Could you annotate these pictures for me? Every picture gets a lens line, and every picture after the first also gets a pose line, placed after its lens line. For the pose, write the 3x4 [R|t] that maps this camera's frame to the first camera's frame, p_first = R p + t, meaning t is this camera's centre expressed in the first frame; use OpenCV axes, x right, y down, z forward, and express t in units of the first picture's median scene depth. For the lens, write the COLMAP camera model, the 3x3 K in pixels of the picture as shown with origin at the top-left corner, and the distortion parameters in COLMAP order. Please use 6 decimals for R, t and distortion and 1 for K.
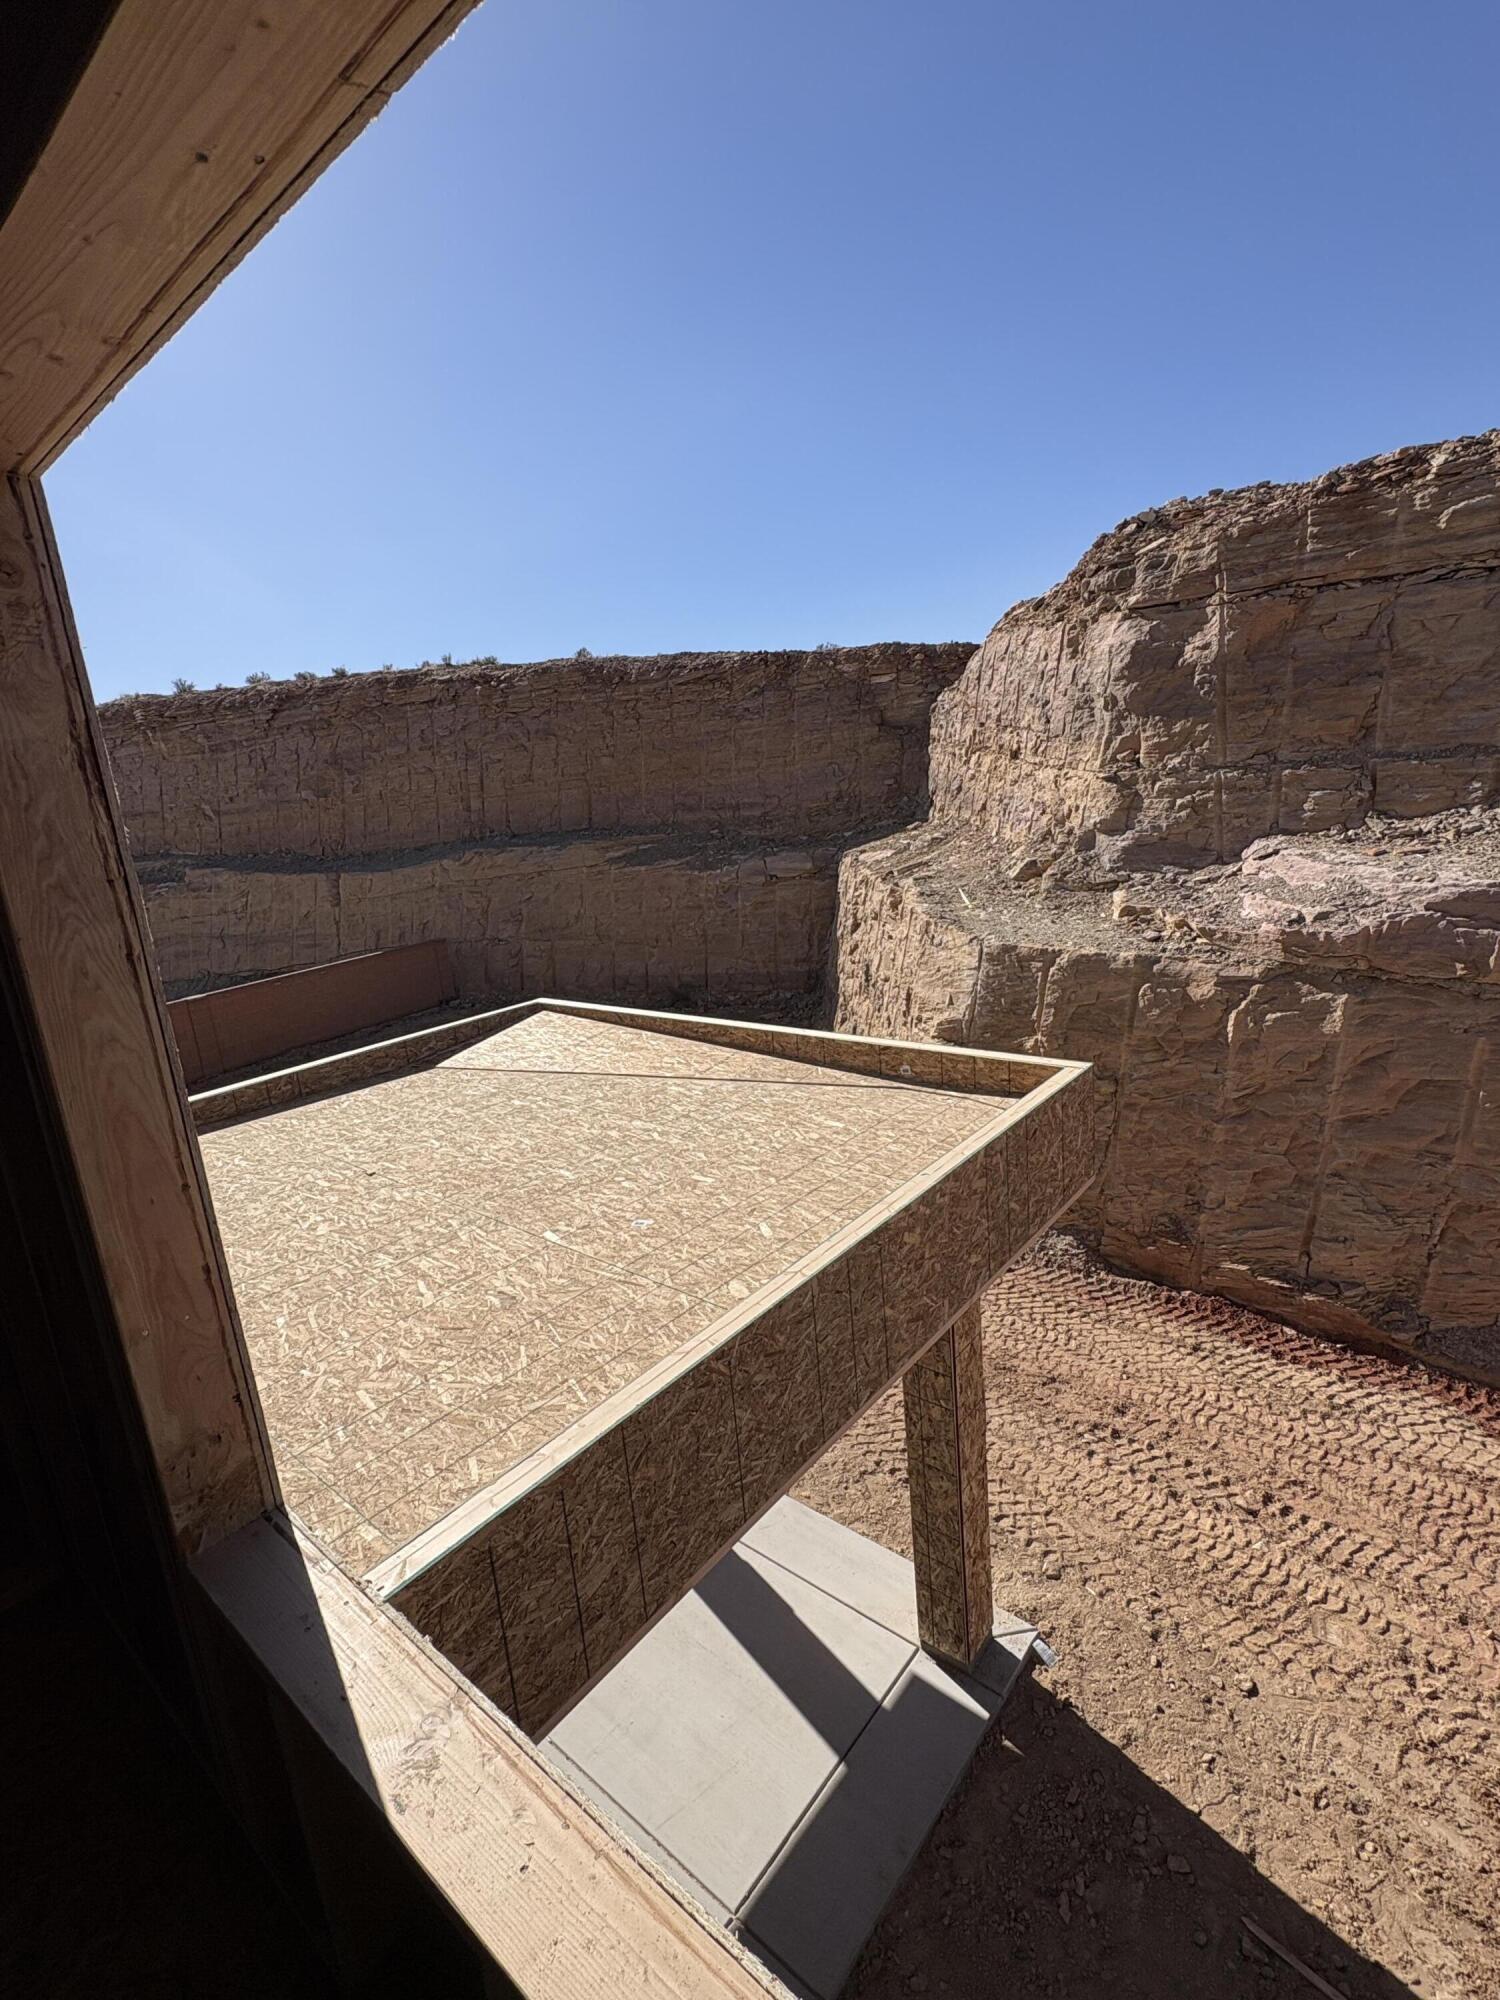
lens RADIAL K [[924.4, 0, 744.8], [0, 924.4, 997.4], [0, 0, 1]] dist [0.000422, 0.000833]
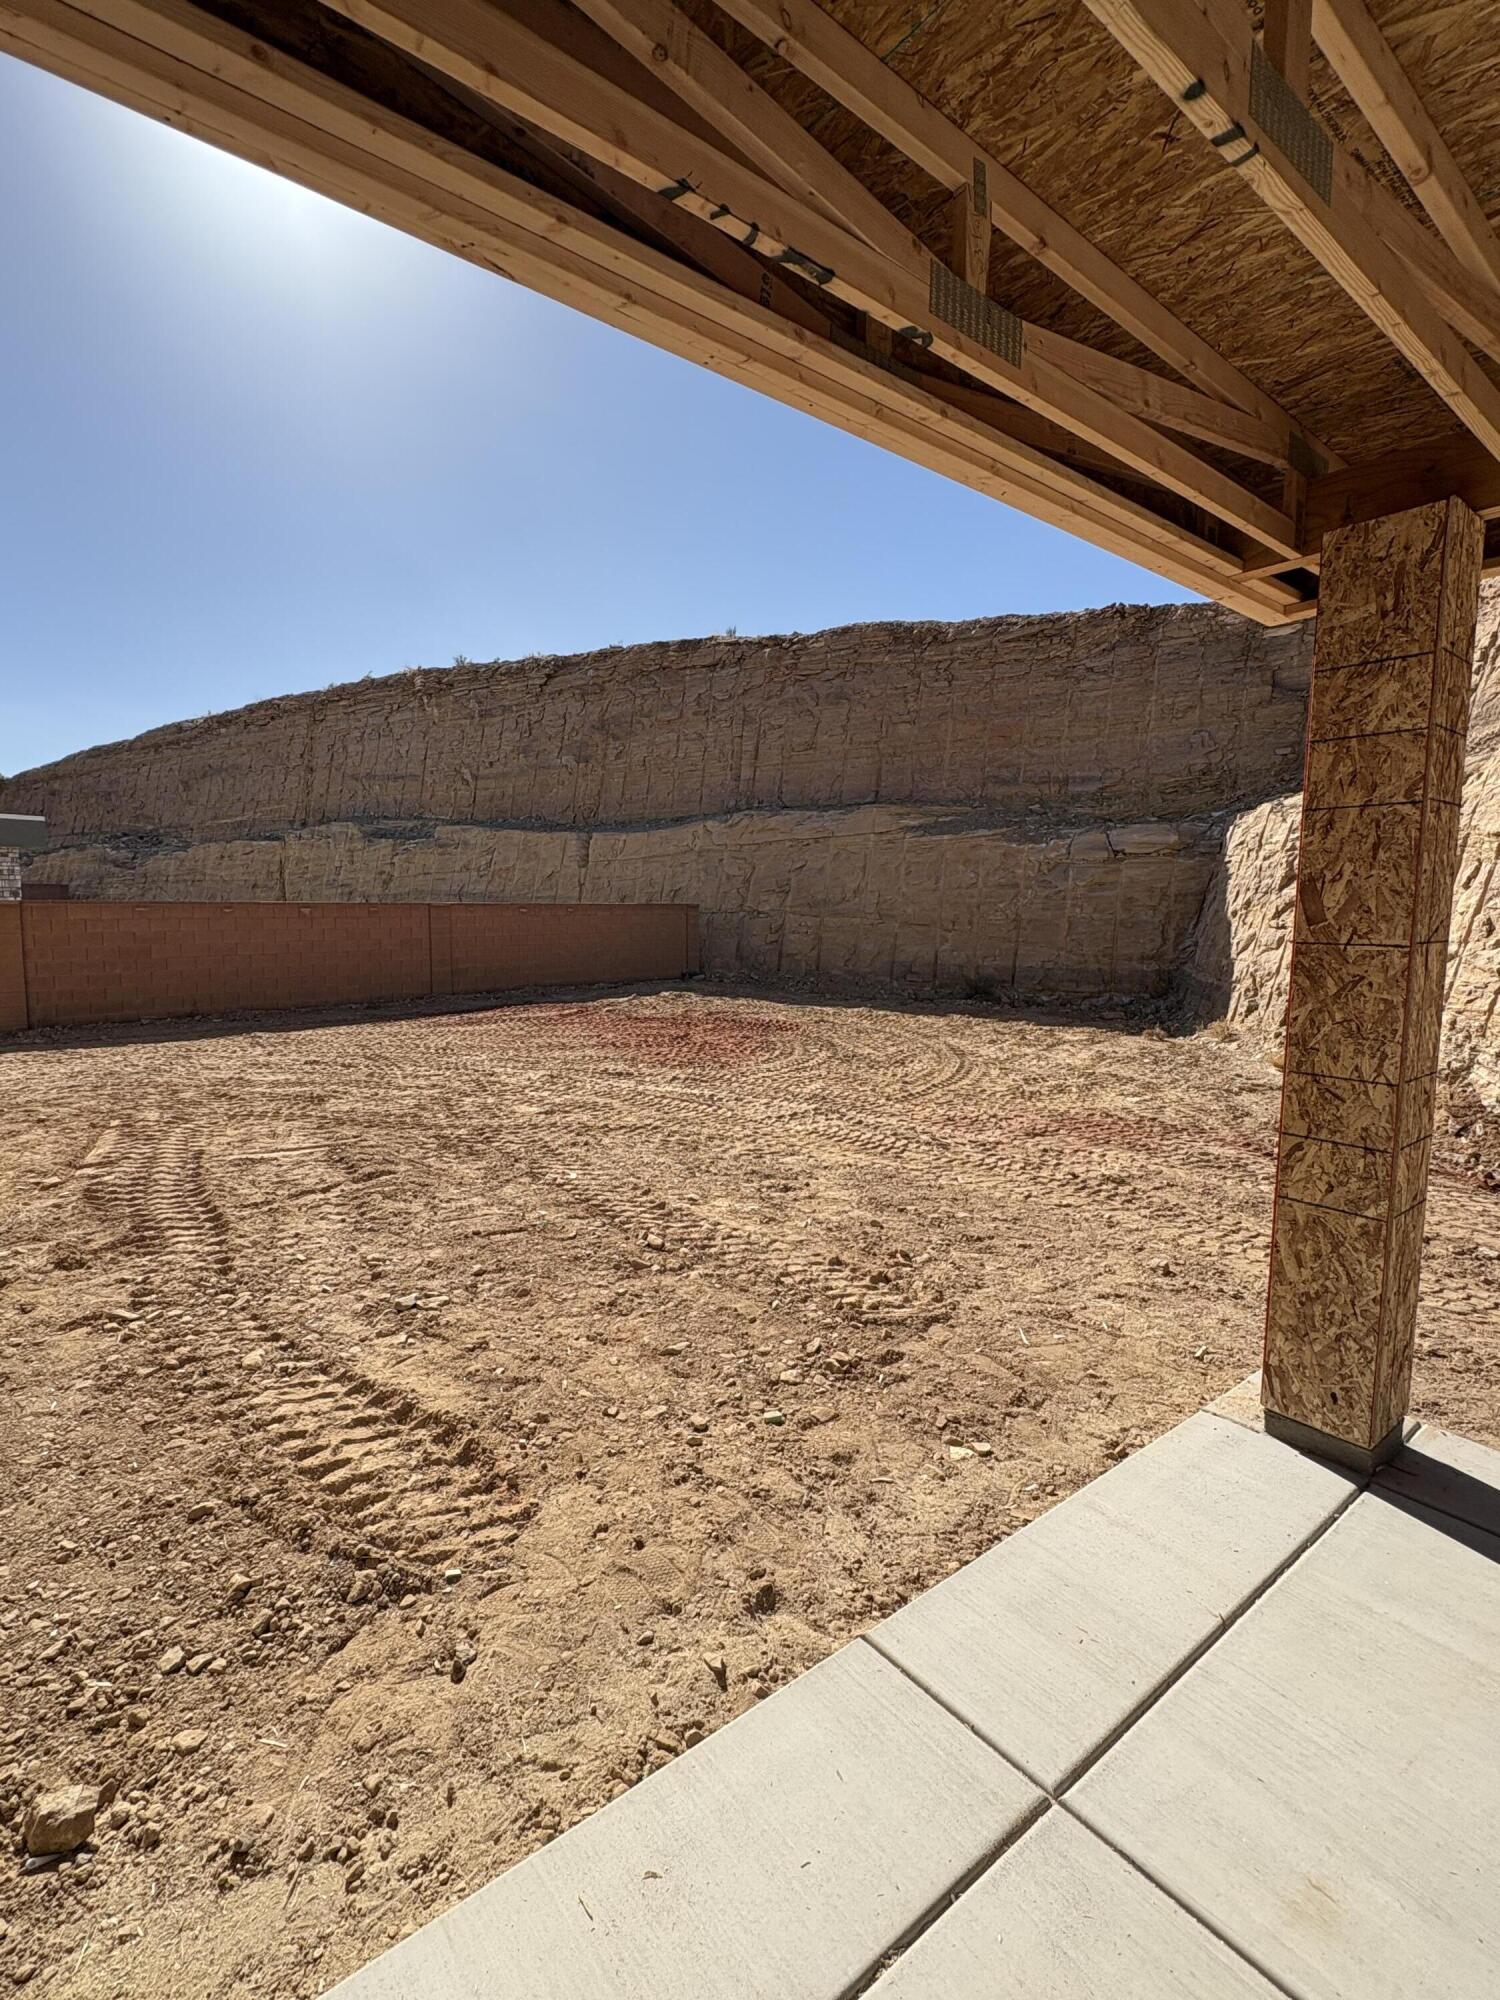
lens RADIAL K [[924.4, 0, 744.8], [0, 924.4, 997.4], [0, 0, 1]] dist [0.000422, 0.000833]
pose [[0.975247, 0.120805, -0.185203, -0.116337], [-0.140921, 0.985002, -0.099563, 0.112594], [0.170398, 0.123197, 0.977644, 0.171219]]
